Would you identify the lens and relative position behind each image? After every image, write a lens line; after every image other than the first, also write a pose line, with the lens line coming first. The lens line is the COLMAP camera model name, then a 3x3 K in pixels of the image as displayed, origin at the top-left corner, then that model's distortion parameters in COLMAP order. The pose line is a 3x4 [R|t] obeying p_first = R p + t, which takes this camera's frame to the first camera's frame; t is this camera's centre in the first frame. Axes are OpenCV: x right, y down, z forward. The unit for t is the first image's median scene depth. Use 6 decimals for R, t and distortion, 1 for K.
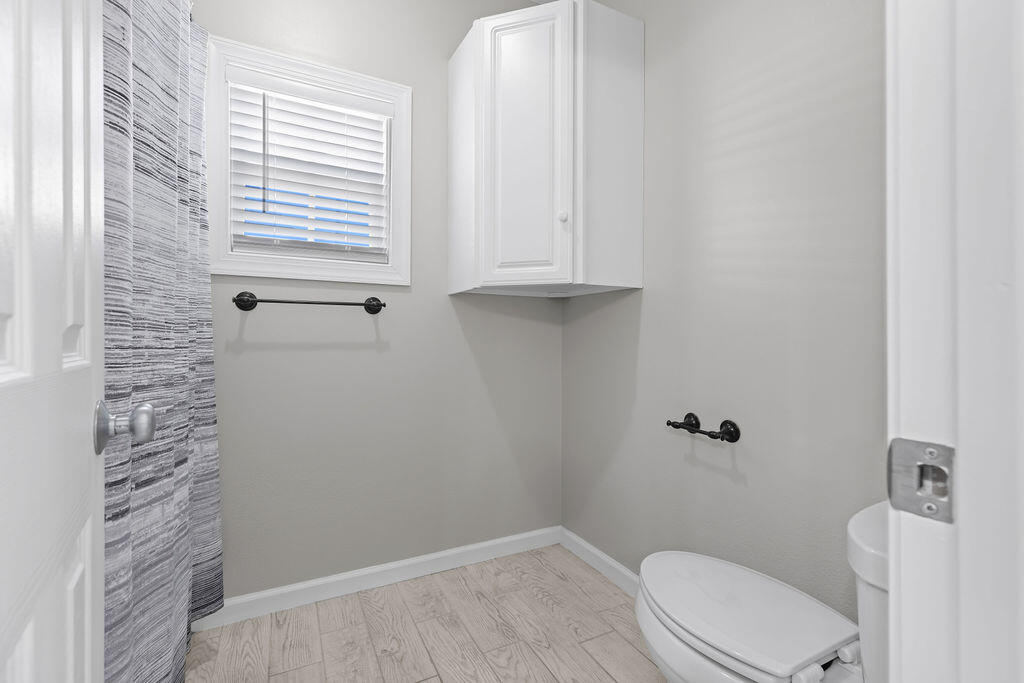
lens RADIAL K [[460.3, 0, 515.6], [0, 460.3, 335.5], [0, 0, 1]] dist [0.002275, 0.000713]
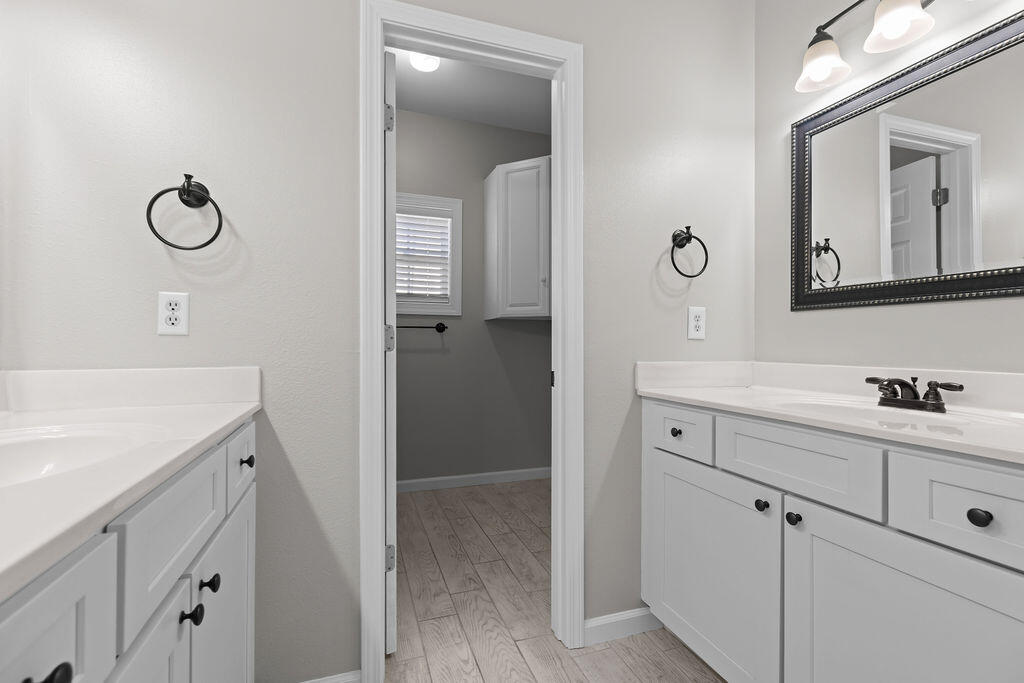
lens RADIAL K [[460.3, 0, 510.4], [0, 460.3, 342.0], [0, 0, 1]] dist [0.002275, 0.000713]
pose [[0.989416, 0.001442, -0.145098, 0.215868], [-0.000580, 0.999982, 0.005984, -0.021987], [0.145104, -0.005837, 0.989399, -0.720915]]
